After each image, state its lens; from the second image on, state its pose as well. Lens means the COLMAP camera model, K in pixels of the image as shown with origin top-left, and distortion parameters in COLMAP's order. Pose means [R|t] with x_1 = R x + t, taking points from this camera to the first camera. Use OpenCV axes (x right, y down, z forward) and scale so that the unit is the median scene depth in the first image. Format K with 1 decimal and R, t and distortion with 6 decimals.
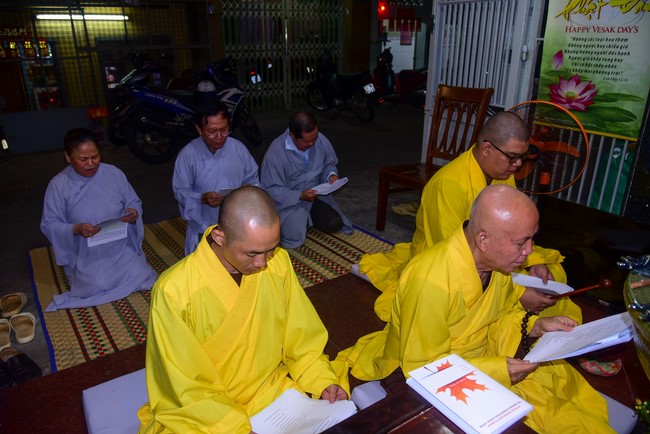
lens RADIAL K [[484.2, 0, 325.0], [0, 484.2, 217.0], [0, 0, 1]] dist [0.000811, 0.001367]
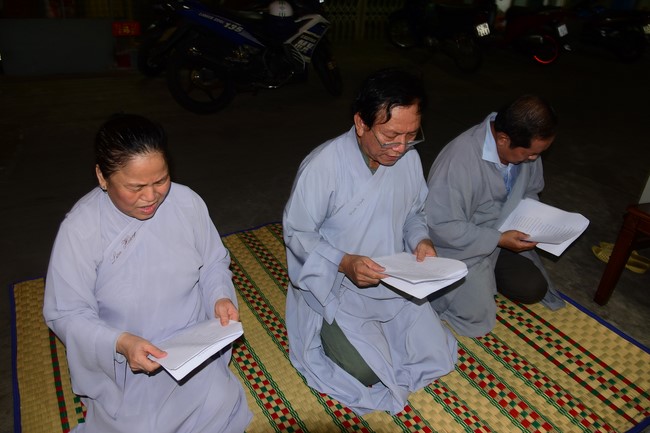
lens RADIAL K [[524.8, 0, 325.0], [0, 524.8, 216.5], [0, 0, 1]] dist [-0.035300, 0.000421]
pose [[0.993427, 0.110469, -0.029984, -0.221180], [-0.106034, 0.986790, 0.122483, -0.124492], [0.043118, -0.118499, 0.992018, 0.376141]]
